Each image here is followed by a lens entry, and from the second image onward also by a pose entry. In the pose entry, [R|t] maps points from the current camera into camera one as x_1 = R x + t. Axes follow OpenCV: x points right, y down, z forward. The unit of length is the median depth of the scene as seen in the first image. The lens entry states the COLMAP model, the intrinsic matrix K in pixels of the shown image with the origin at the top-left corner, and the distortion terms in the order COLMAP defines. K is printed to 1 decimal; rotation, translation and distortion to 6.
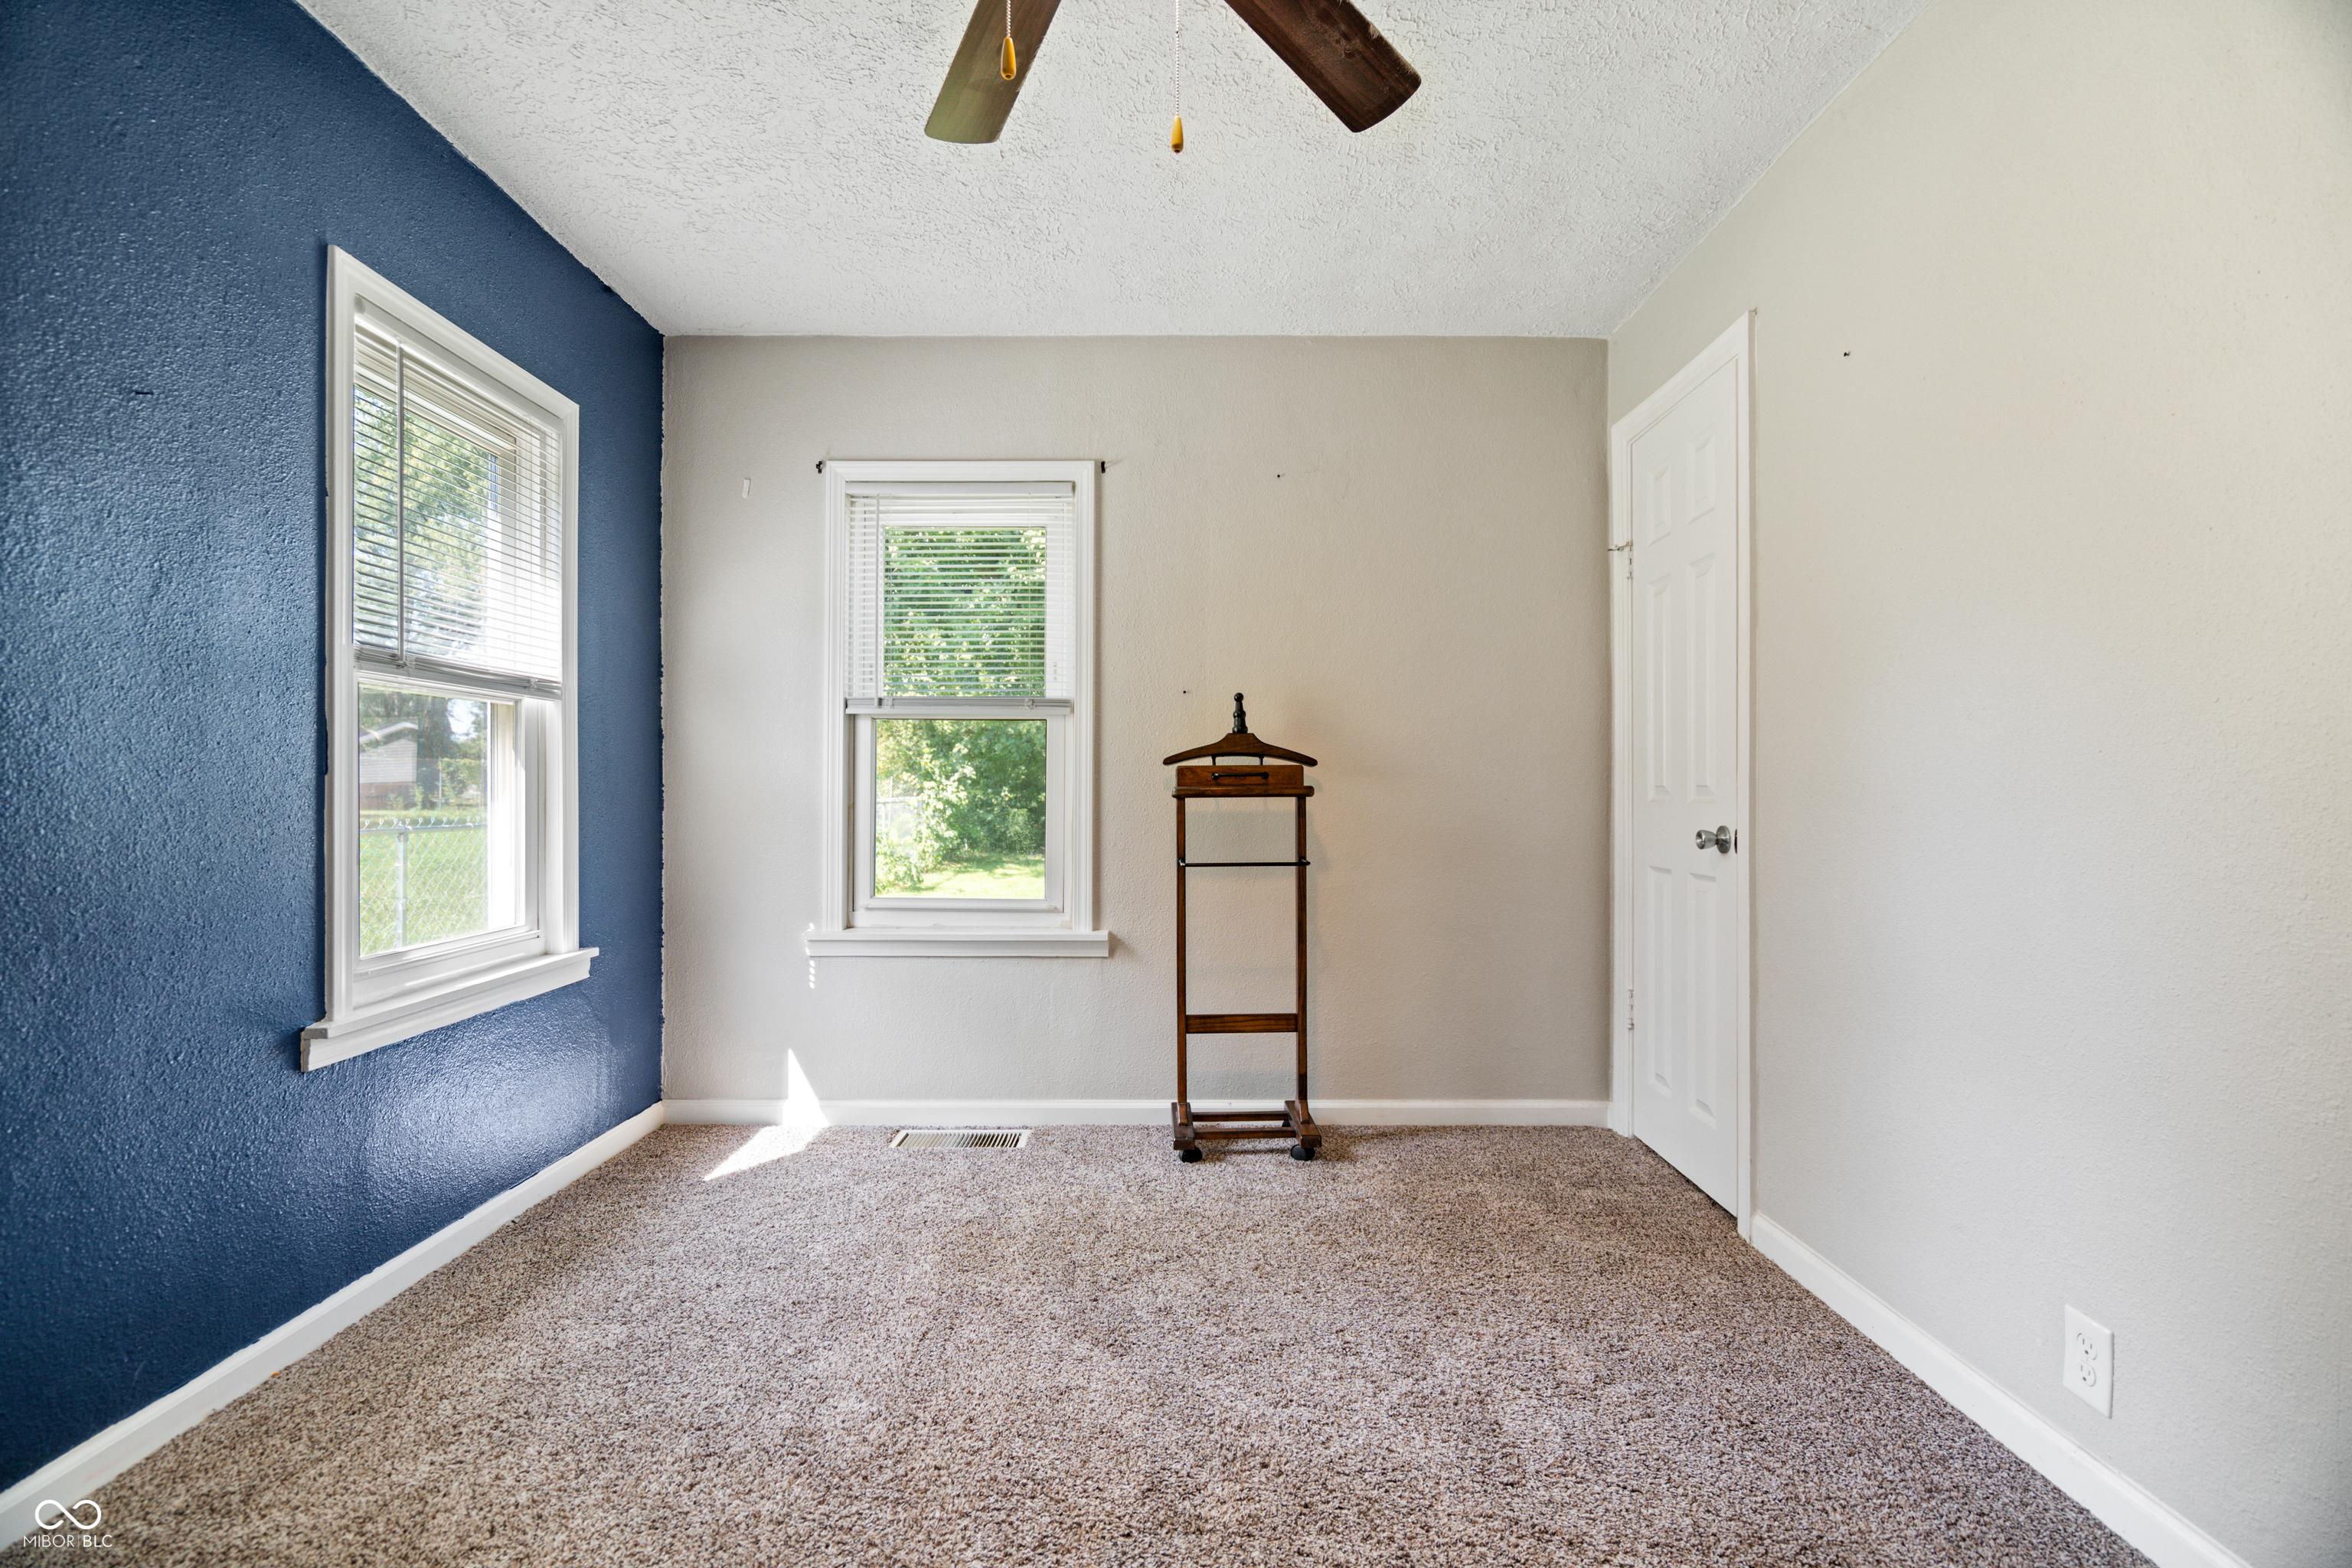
lens RADIAL K [[1062.5, 0, 1173.7], [0, 1062.5, 791.7], [0, 0, 1]] dist [-0.007270, 0.000567]
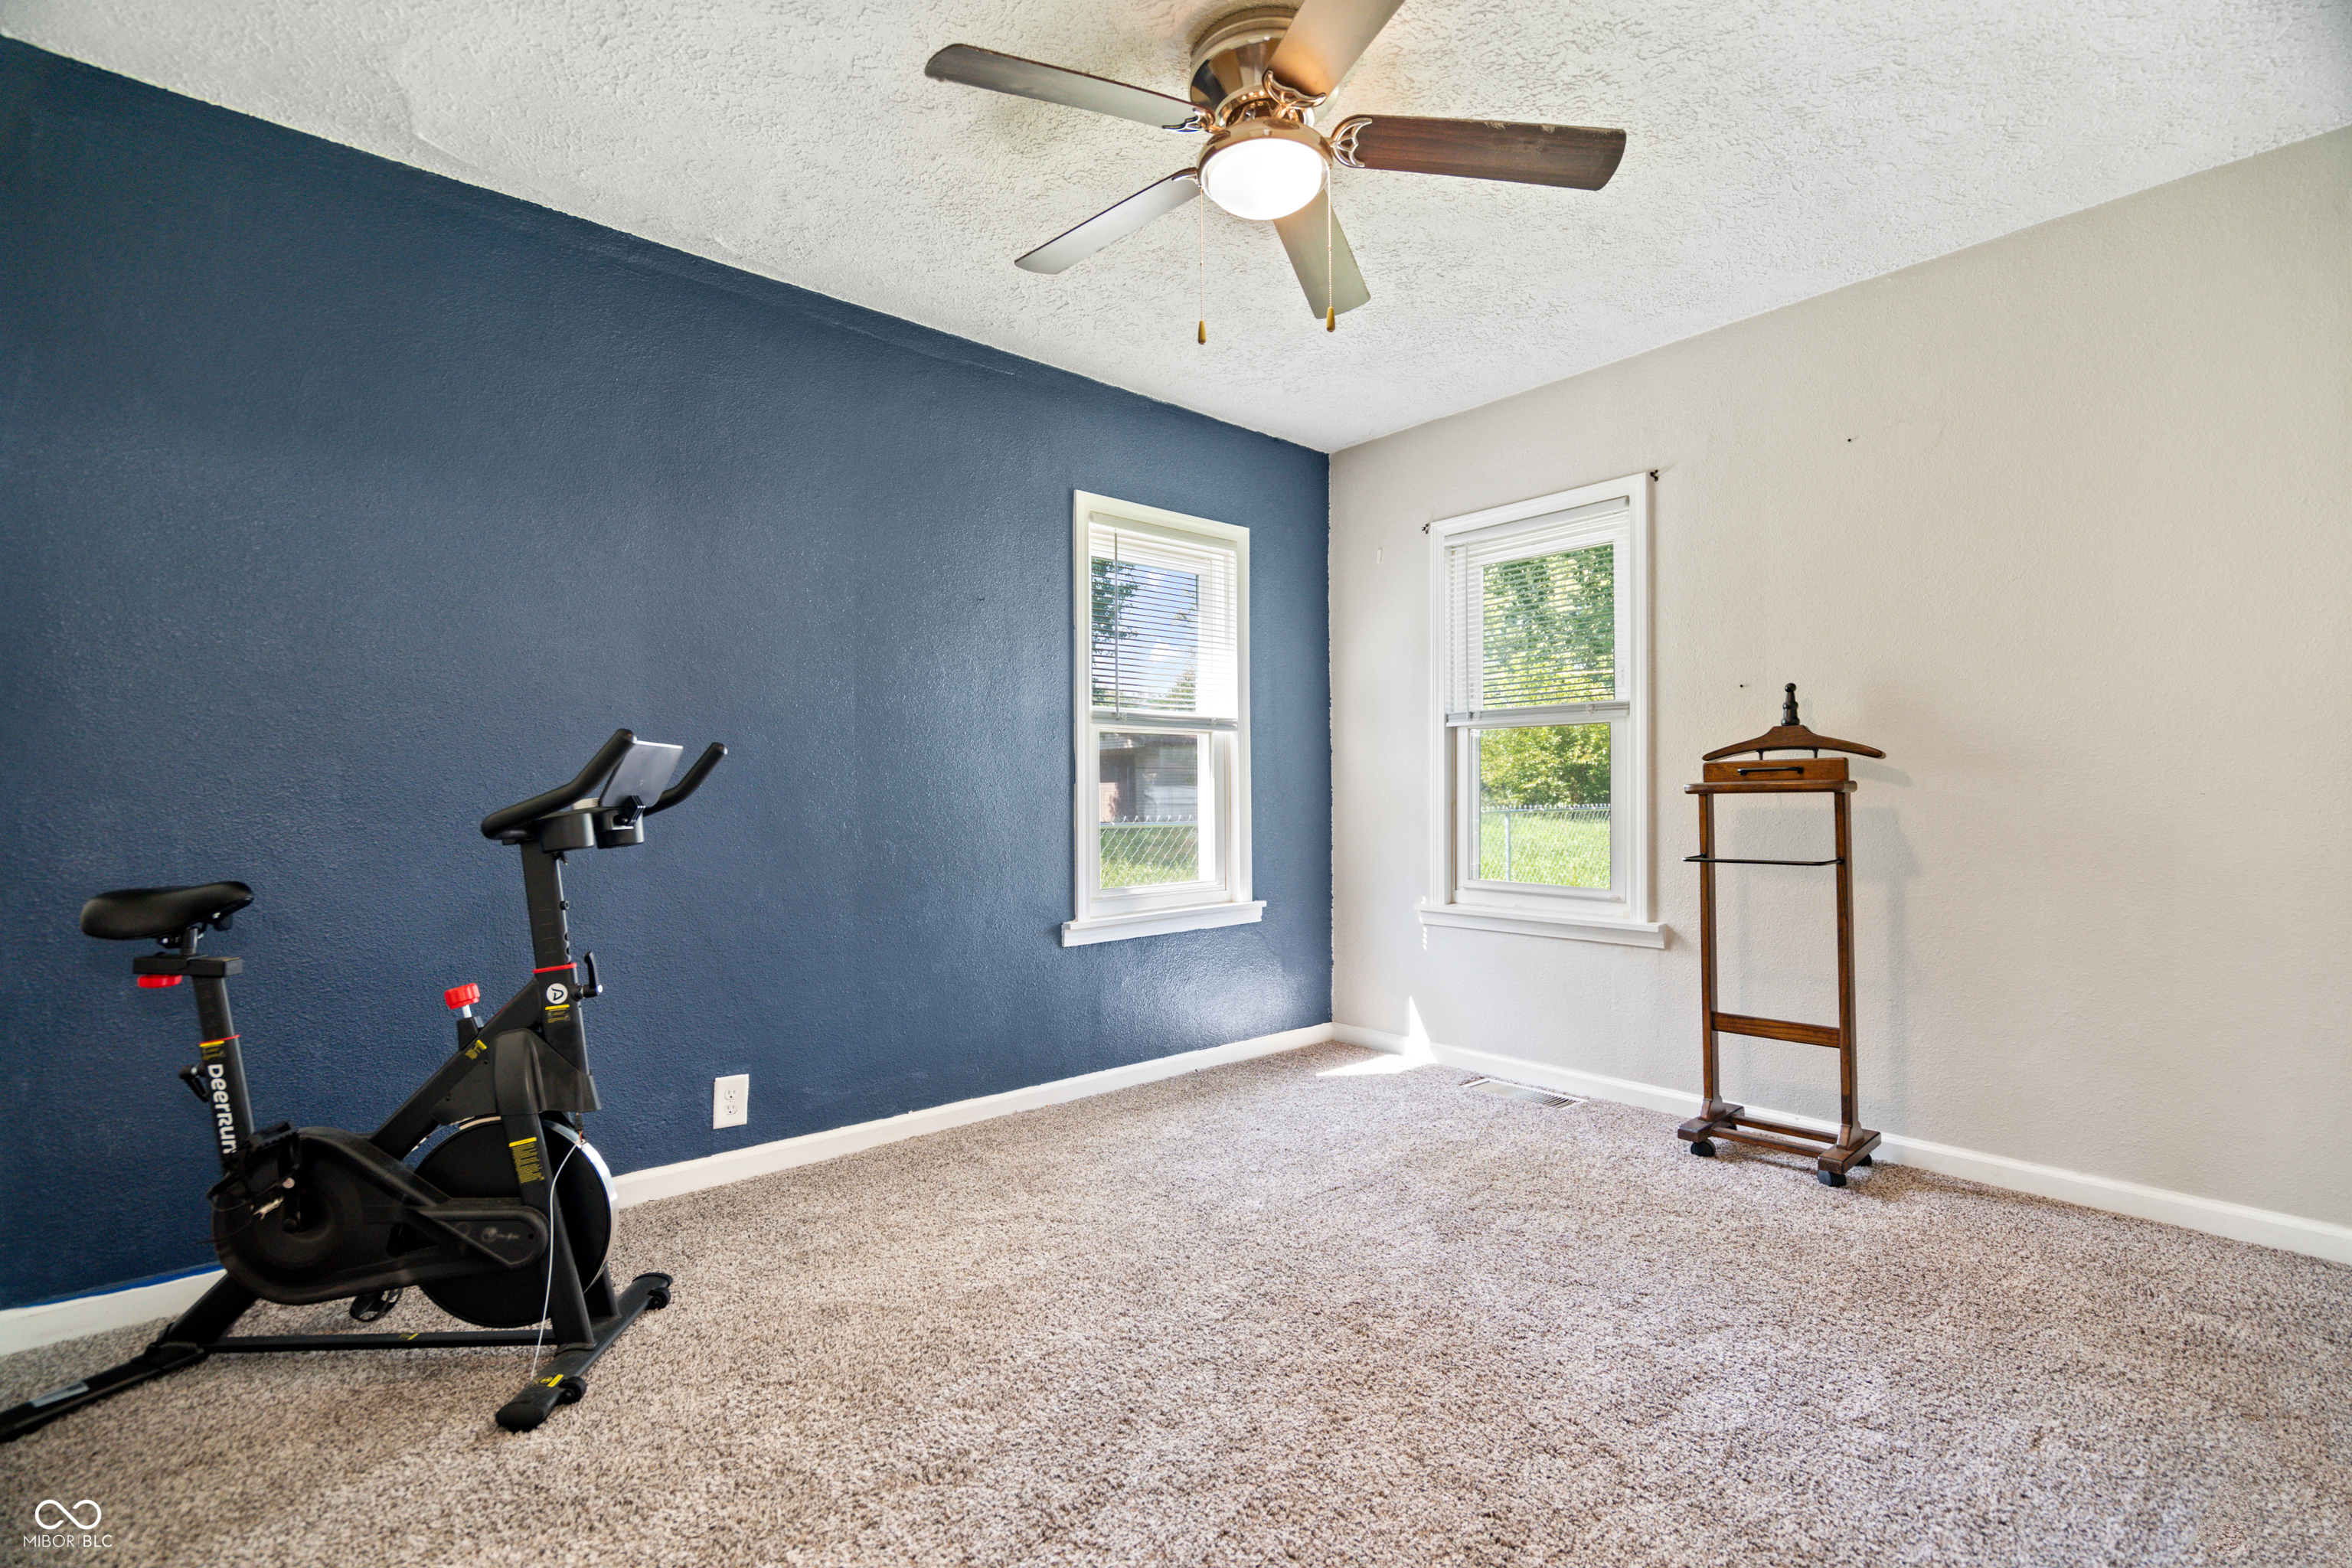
lens RADIAL K [[1062.4, 0, 1169.3], [0, 1062.4, 784.9], [0, 0, 1]] dist [-0.002554, 0.000733]
pose [[0.652382, -0.012908, -0.757780, 0.436607], [0.008516, 0.999917, -0.009701, 0.002304], [0.757842, -0.000125, 0.652438, -0.037462]]
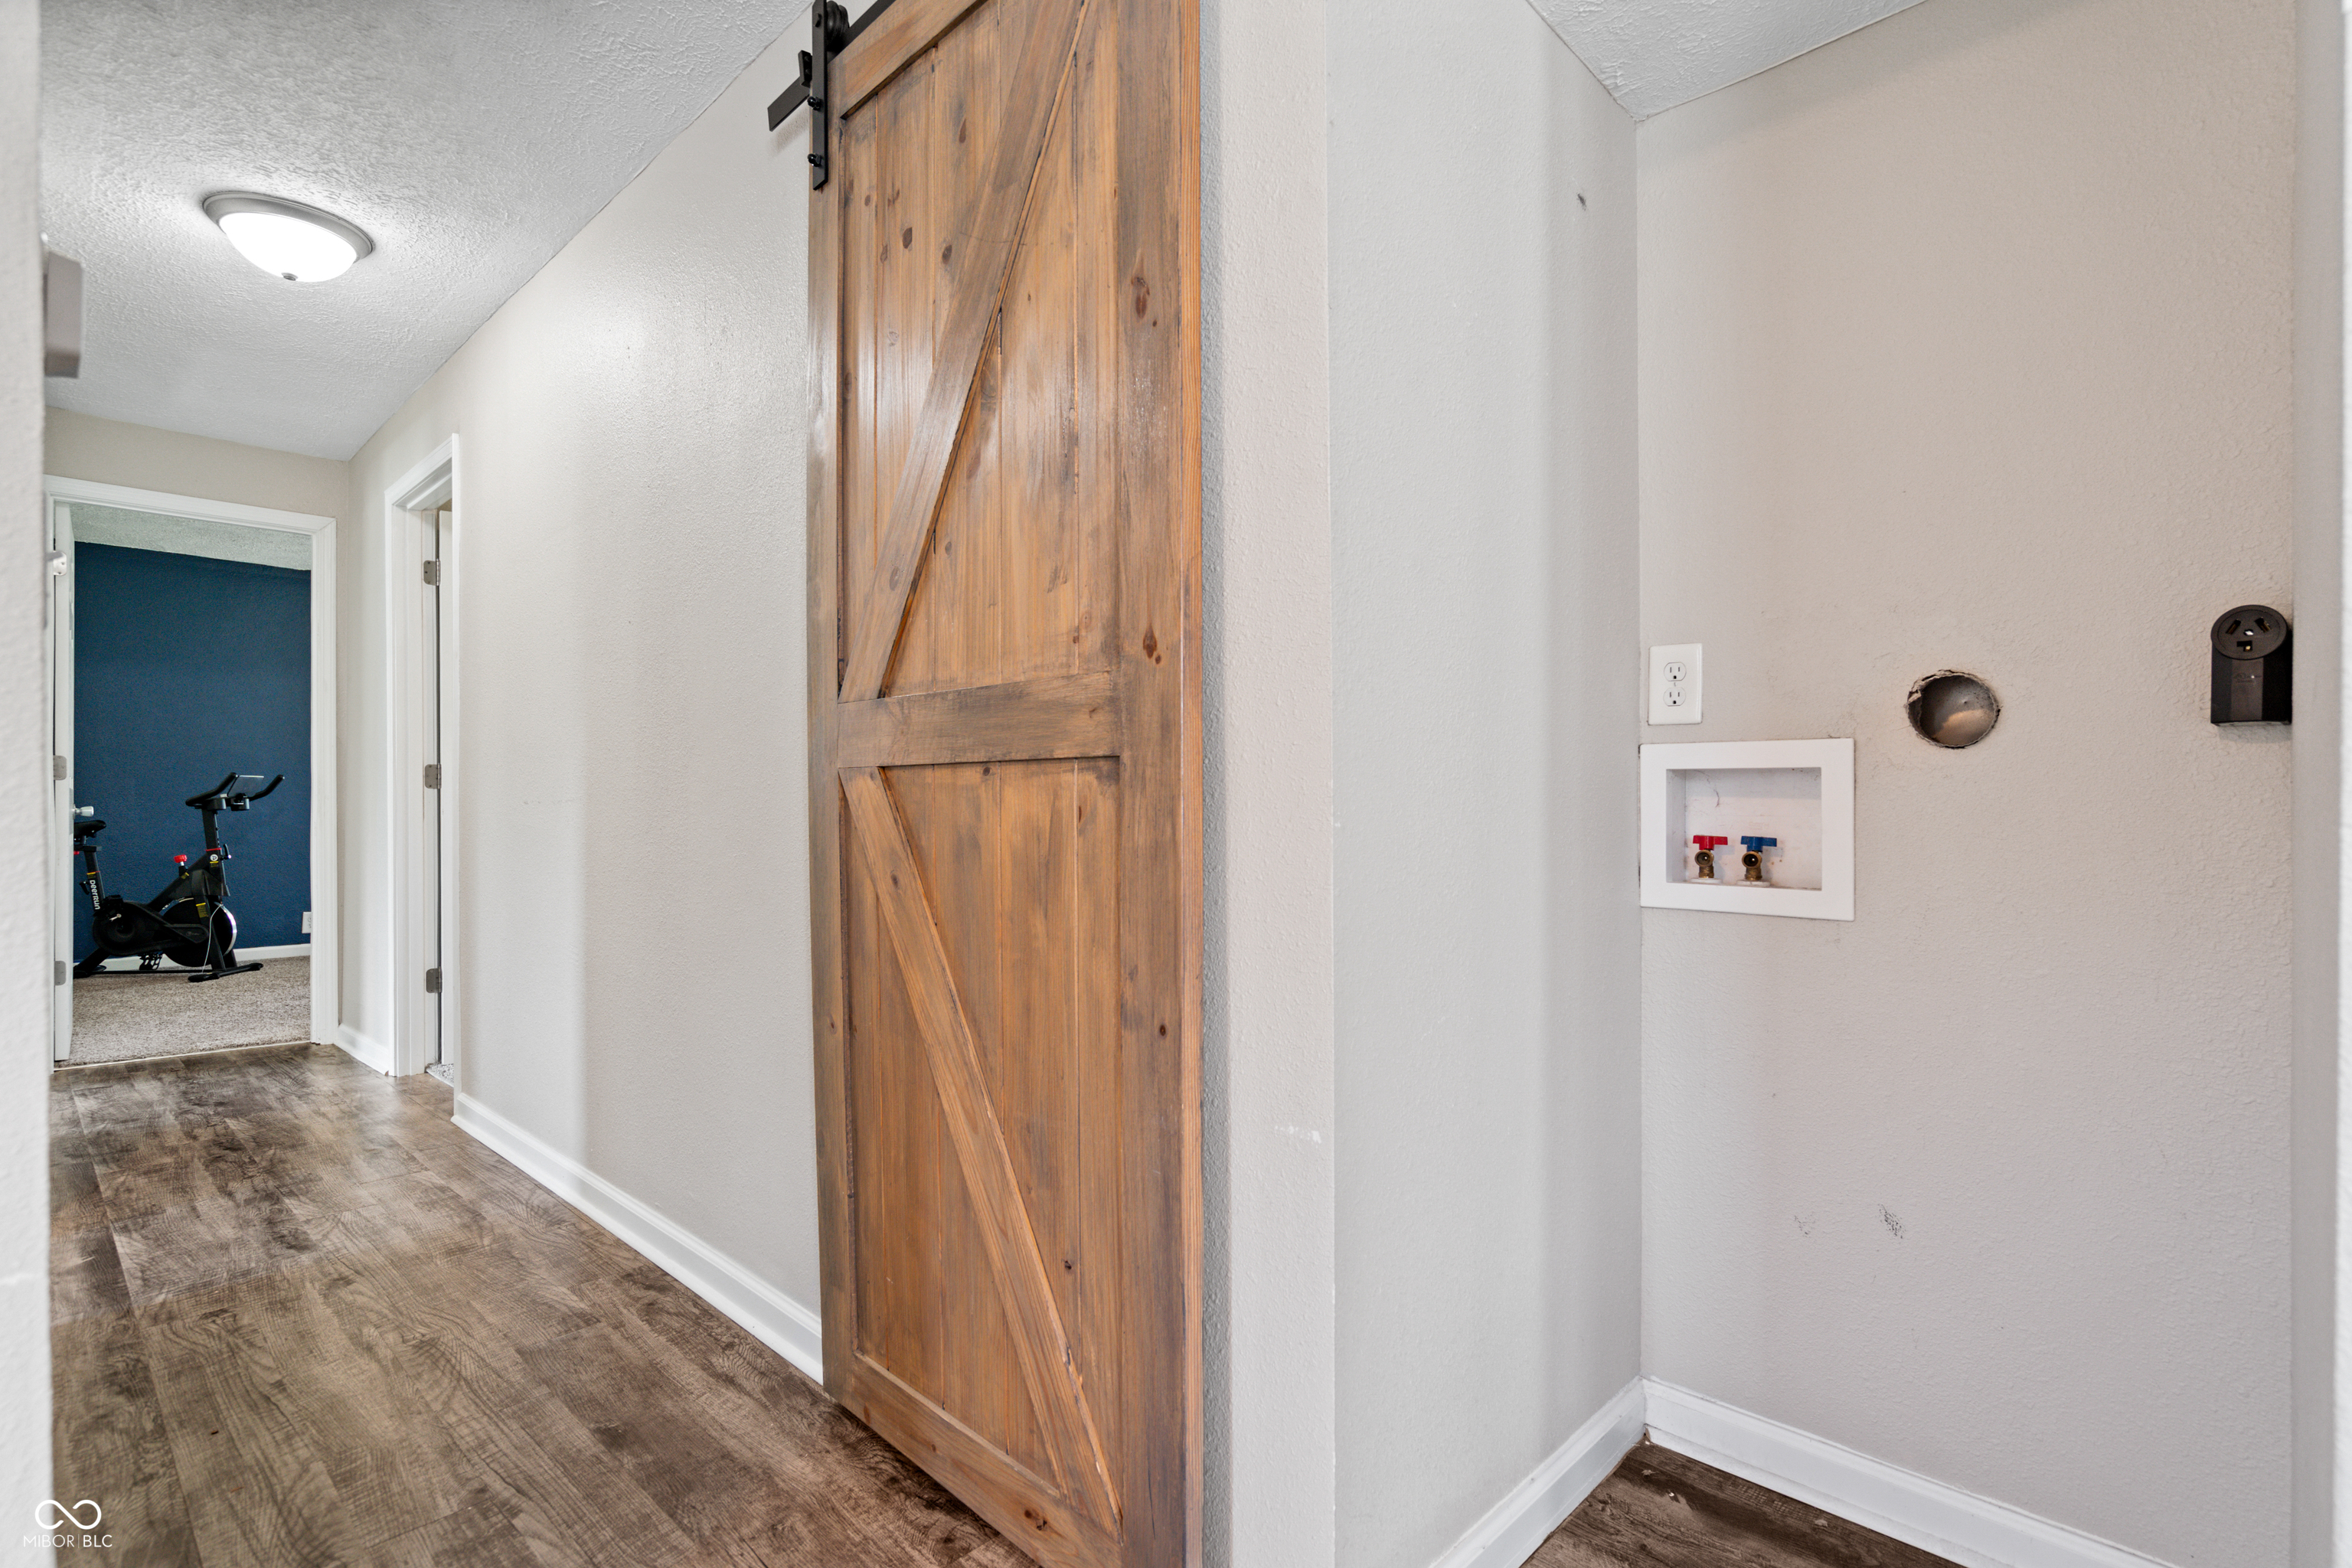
lens RADIAL K [[1128.3, 0, 1170.0], [0, 1128.3, 800.9], [0, 0, 1]] dist [0.000148, 0.000528]
pose [[0.716698, -0.000107, -0.697383, 1.841190], [-0.000152, 1.000000, -0.000309, 0.011330], [0.697383, 0.000327, 0.716698, -0.125078]]
